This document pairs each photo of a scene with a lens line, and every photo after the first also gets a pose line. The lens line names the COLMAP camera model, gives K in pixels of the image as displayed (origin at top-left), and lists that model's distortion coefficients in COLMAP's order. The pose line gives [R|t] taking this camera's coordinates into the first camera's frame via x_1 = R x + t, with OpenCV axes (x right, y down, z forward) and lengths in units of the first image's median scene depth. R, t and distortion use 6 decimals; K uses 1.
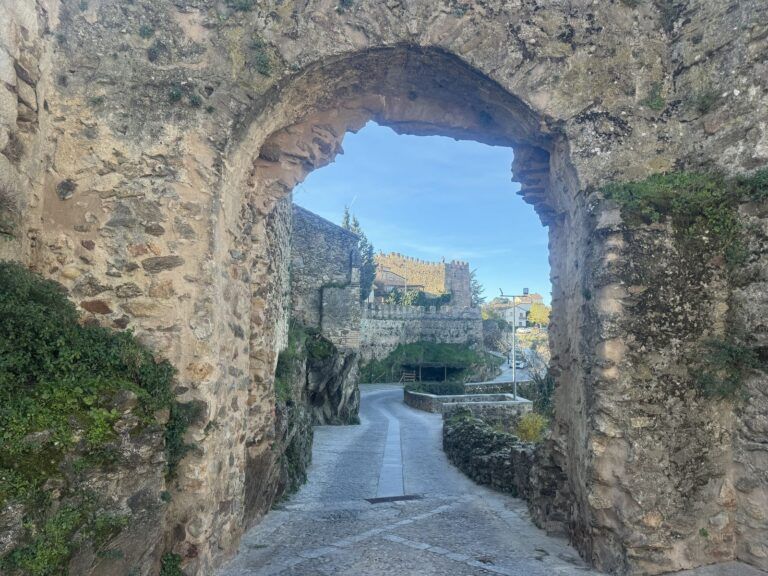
lens RADIAL K [[516.2, 0, 383.1], [0, 516.2, 298.0], [0, 0, 1]] dist [0.011428, -0.001848]
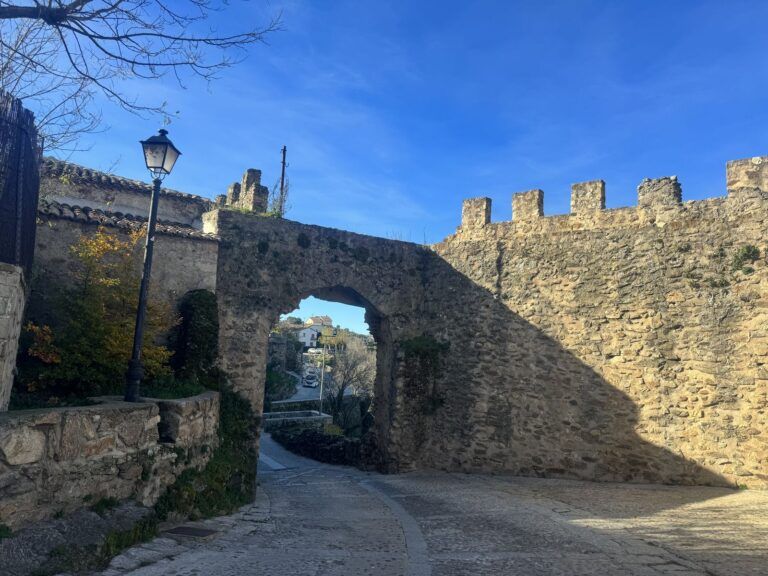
lens RADIAL K [[516.2, 0, 383.1], [0, 516.2, 298.0], [0, 0, 1]] dist [0.011428, -0.001848]
pose [[0.917299, 0.082422, 0.389575, -0.833102], [-0.071035, 0.996522, -0.043574, -0.333783], [-0.391812, 0.012297, 0.919963, -1.678804]]
